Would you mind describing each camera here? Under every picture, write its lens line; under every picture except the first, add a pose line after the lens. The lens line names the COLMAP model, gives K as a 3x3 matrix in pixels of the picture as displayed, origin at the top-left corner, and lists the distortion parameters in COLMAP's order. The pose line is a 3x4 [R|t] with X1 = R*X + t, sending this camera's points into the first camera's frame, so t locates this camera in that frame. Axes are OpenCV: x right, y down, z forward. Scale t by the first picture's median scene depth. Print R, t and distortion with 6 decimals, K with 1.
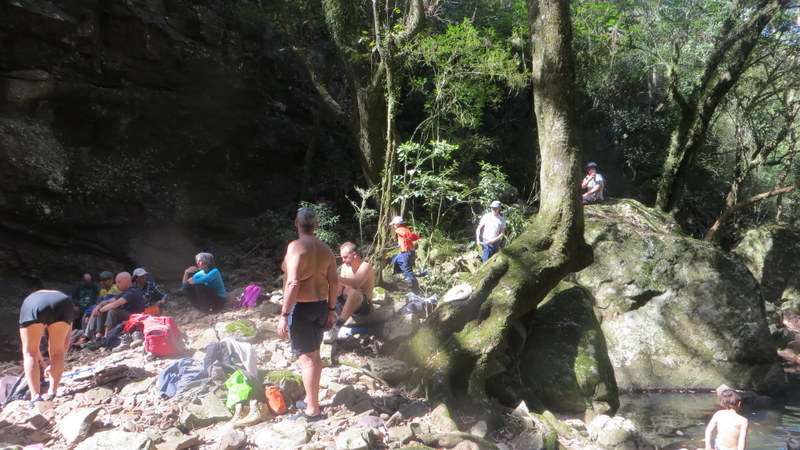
lens RADIAL K [[594.1, 0, 405.4], [0, 594.1, 222.7], [0, 0, 1]] dist [-0.008791, -0.009590]
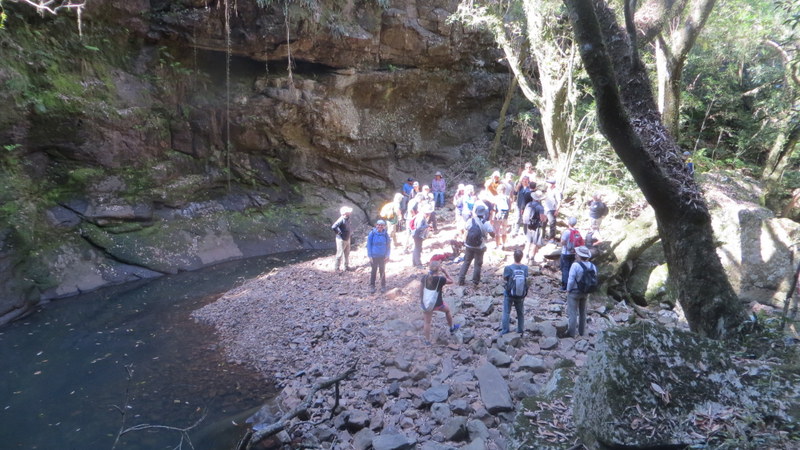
lens RADIAL K [[594.1, 0, 393.5], [0, 594.1, 222.6], [0, 0, 1]] dist [-0.008791, -0.009590]
pose [[0.966333, 0.096307, -0.238591, -0.059391], [-0.040010, 0.972271, 0.230408, -0.196510], [0.254166, -0.213105, 0.943391, -0.546209]]
